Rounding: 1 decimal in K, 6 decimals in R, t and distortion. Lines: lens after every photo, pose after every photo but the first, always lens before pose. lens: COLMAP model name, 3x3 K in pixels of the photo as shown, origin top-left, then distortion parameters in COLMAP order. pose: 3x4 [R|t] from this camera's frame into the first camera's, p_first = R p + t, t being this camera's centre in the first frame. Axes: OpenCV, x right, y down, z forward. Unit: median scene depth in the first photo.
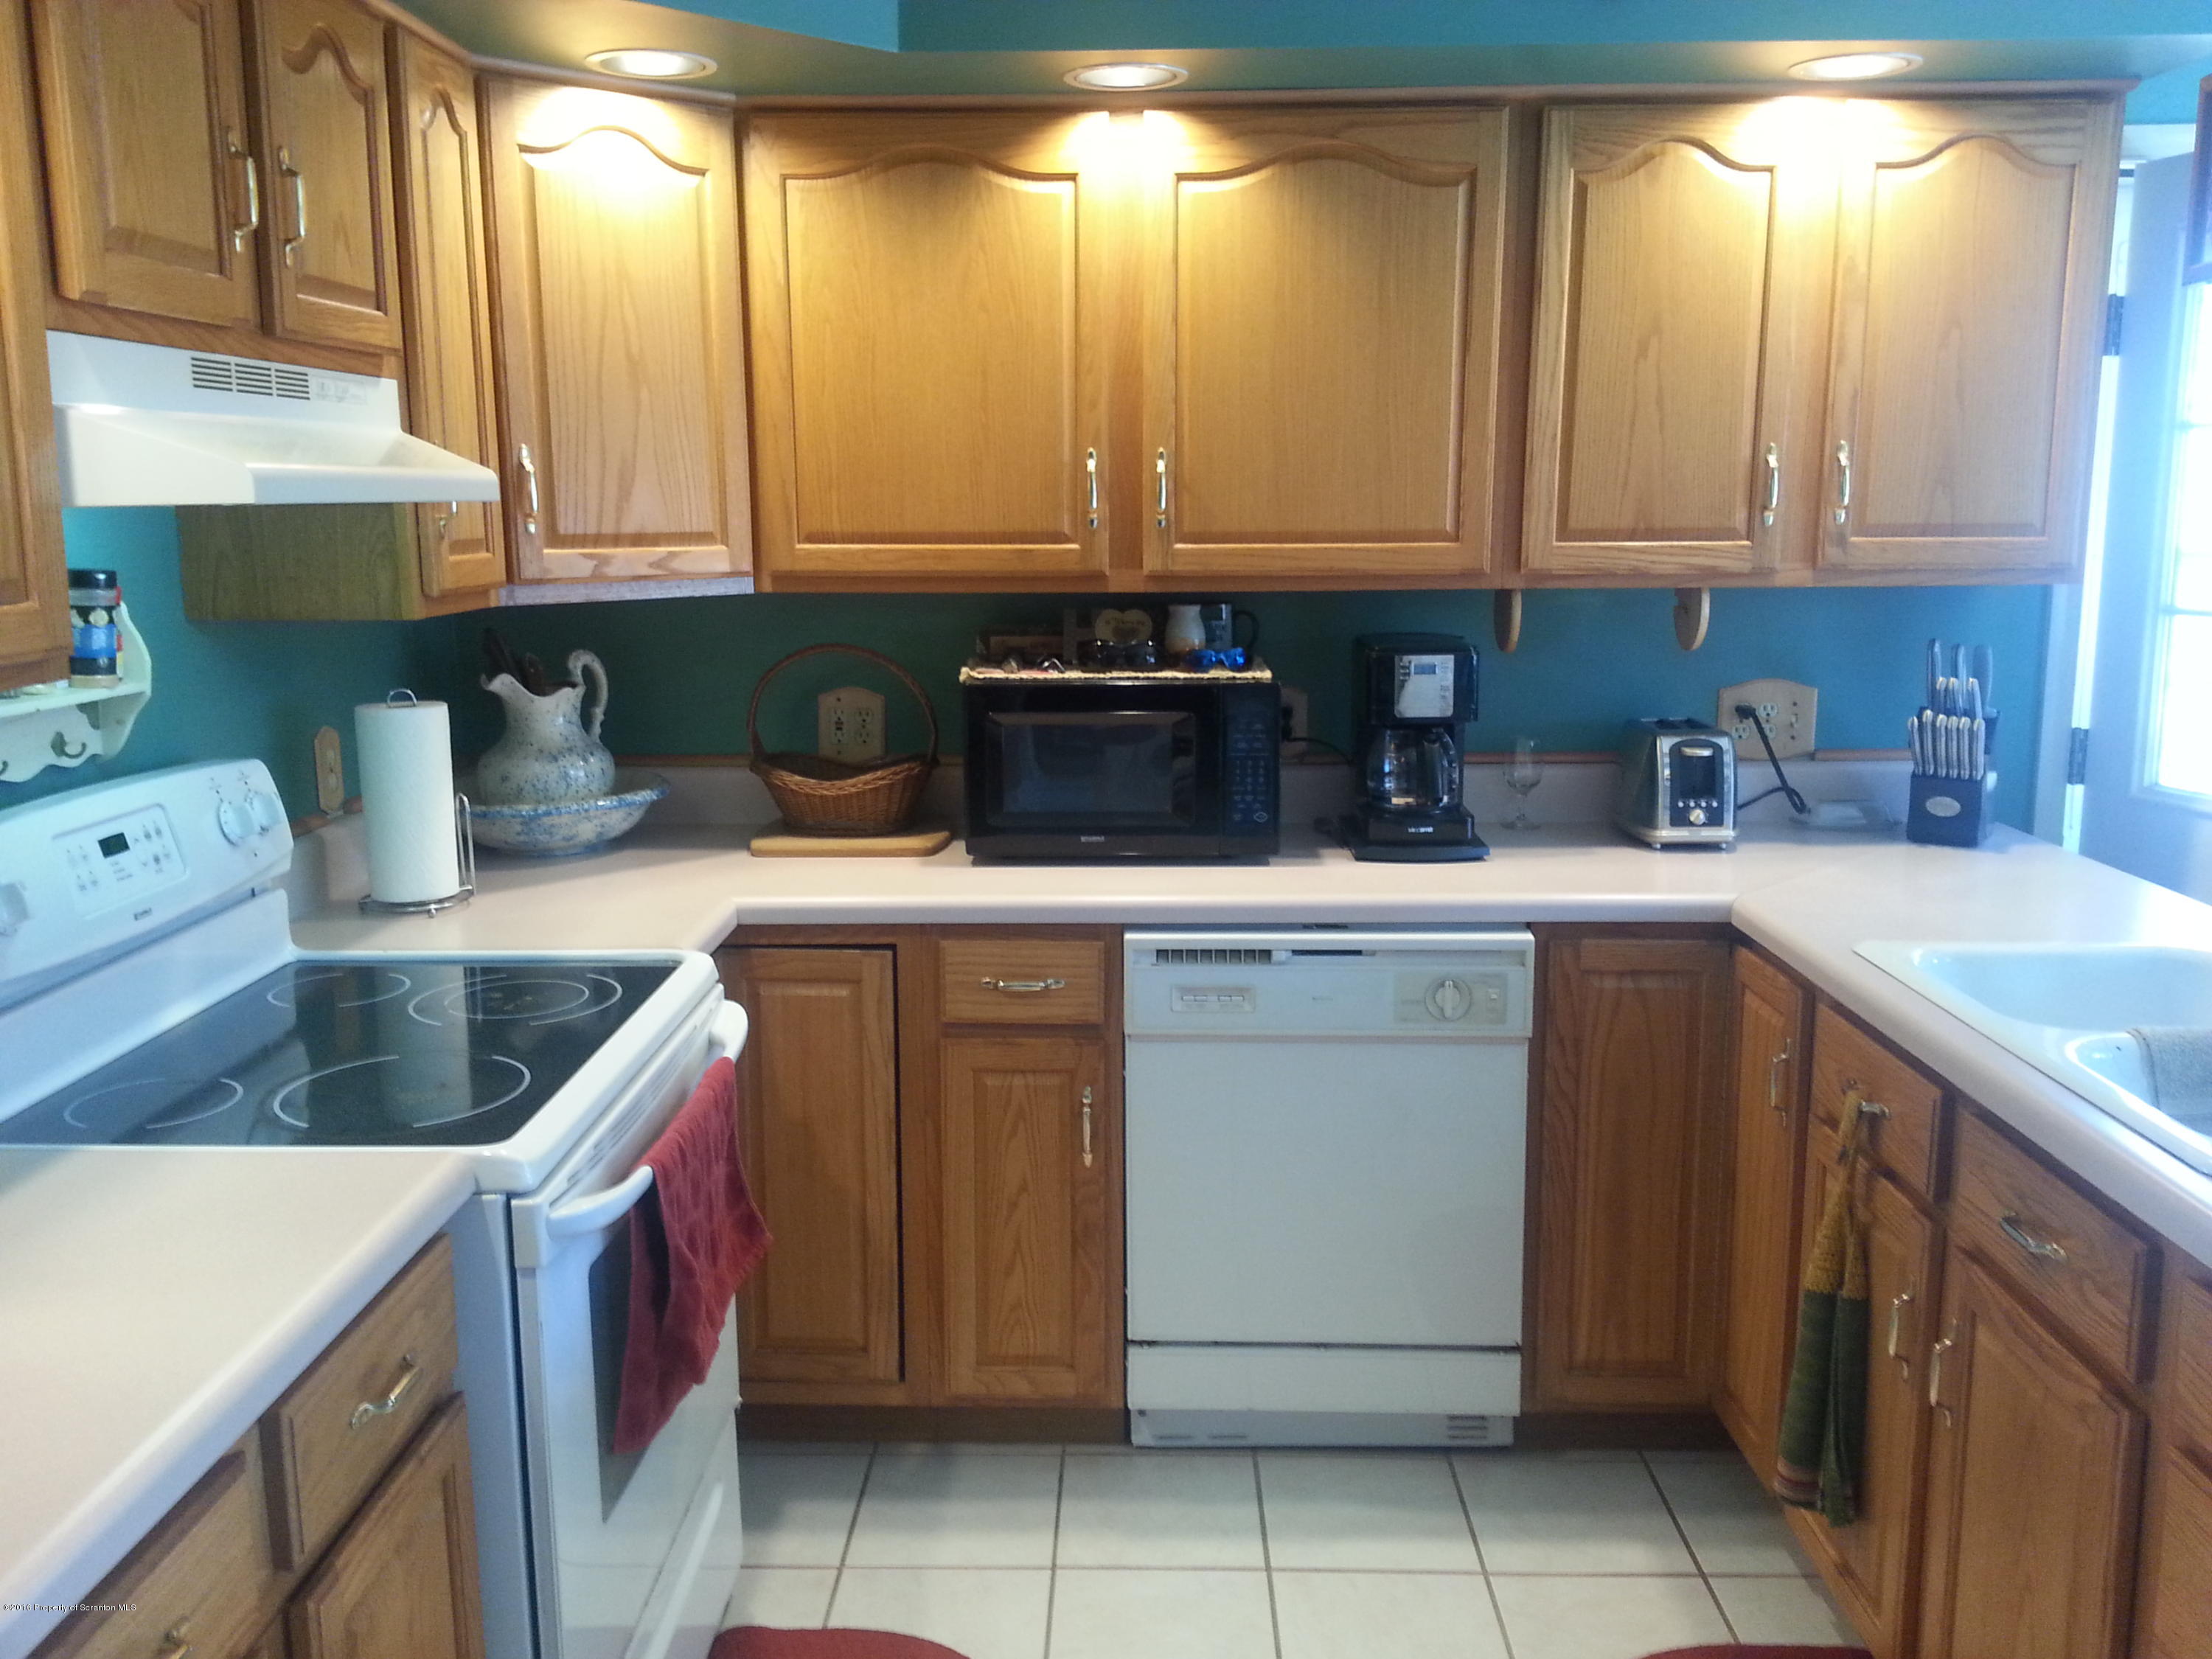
lens RADIAL K [[1823.6, 0, 1106.0], [0, 1823.6, 829.5], [0, 0, 1]] dist [0.055470, -0.004029]
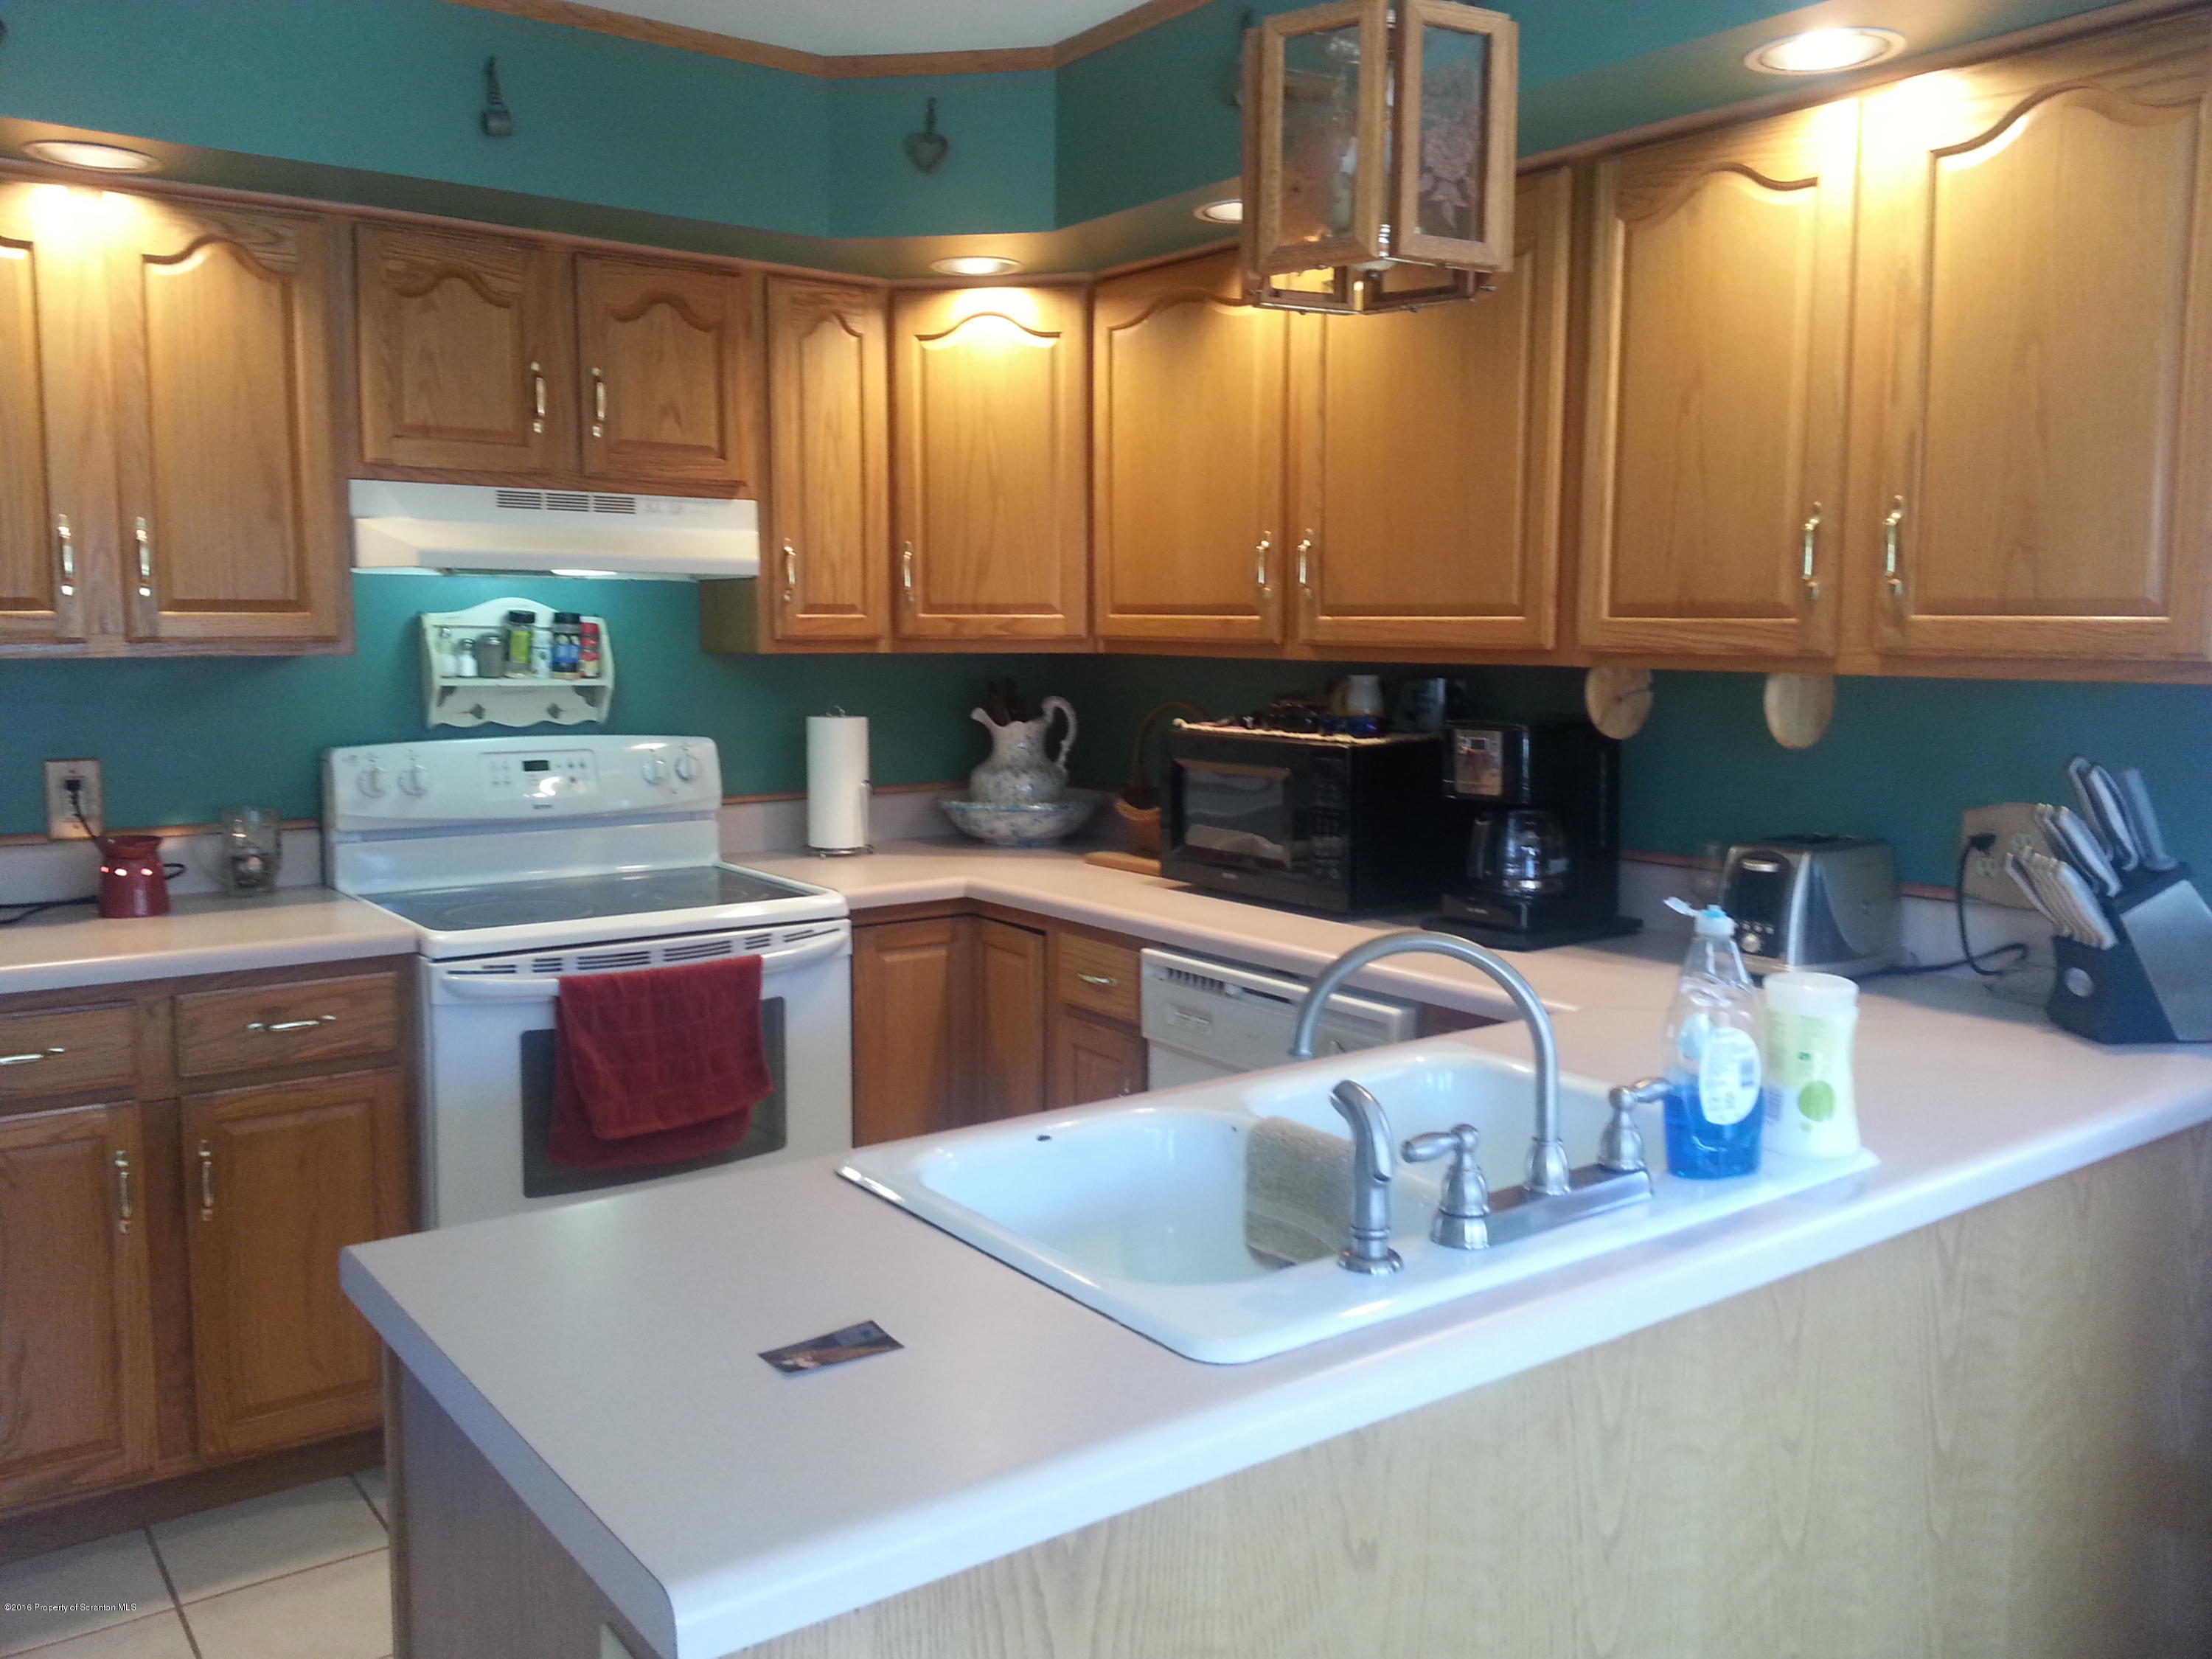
lens RADIAL K [[1823.6, 0, 1106.0], [0, 1823.6, 829.5], [0, 0, 1]] dist [0.055470, -0.004029]
pose [[0.603222, 0.099833, -0.791301, 0.862097], [-0.153294, 0.988150, 0.007809, -0.020805], [0.782703, 0.116591, 0.611377, 0.261315]]
